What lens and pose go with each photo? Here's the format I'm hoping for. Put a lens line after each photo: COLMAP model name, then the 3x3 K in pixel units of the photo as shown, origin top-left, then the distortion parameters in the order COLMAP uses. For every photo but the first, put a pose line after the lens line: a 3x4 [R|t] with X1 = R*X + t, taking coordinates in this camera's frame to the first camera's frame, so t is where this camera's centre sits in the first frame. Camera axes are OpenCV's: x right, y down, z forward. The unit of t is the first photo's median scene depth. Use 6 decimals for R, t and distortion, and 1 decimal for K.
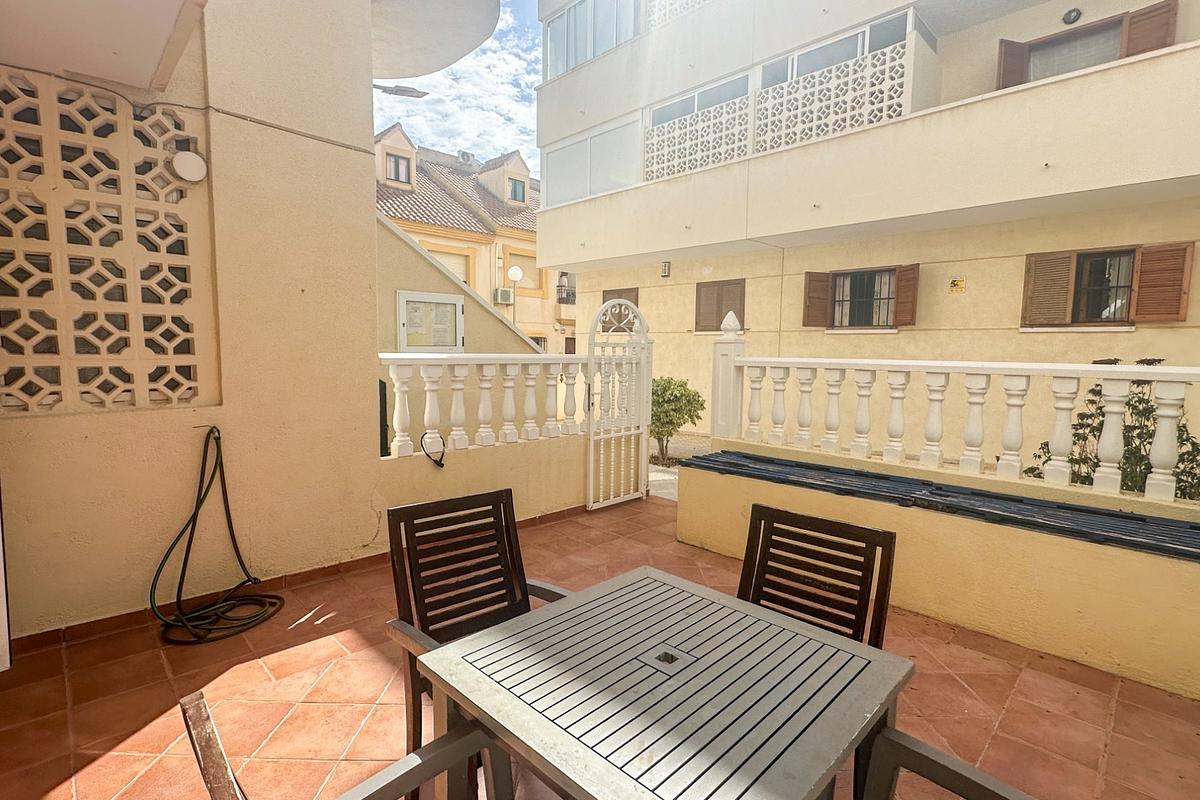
lens RADIAL K [[565.2, 0, 600.2], [0, 565.2, 397.0], [0, 0, 1]] dist [-0.000526, 0.000616]
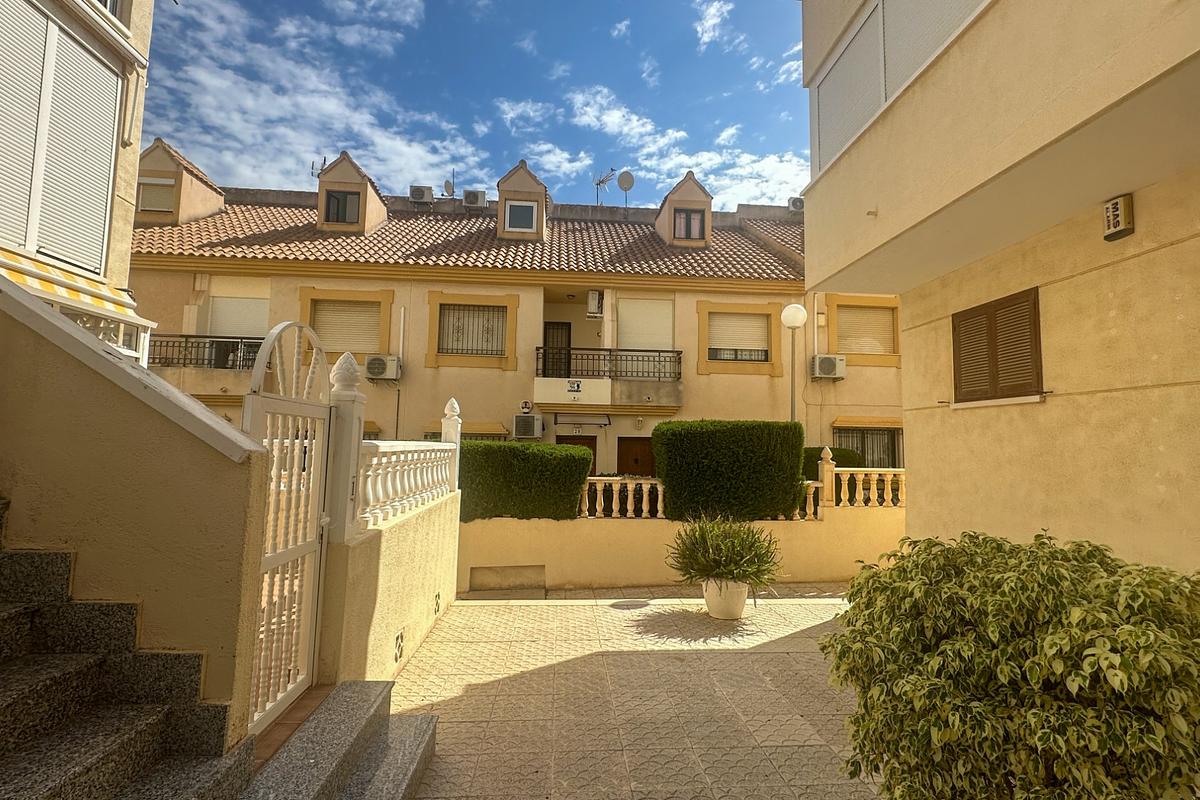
lens RADIAL K [[565.2, 0, 600.2], [0, 565.2, 397.0], [0, 0, 1]] dist [-0.000526, 0.000616]
pose [[0.760107, -0.053590, -0.647584, 0.079493], [-0.065032, 0.985316, -0.157870, -0.027863], [0.646535, 0.162112, 0.745461, 0.460231]]
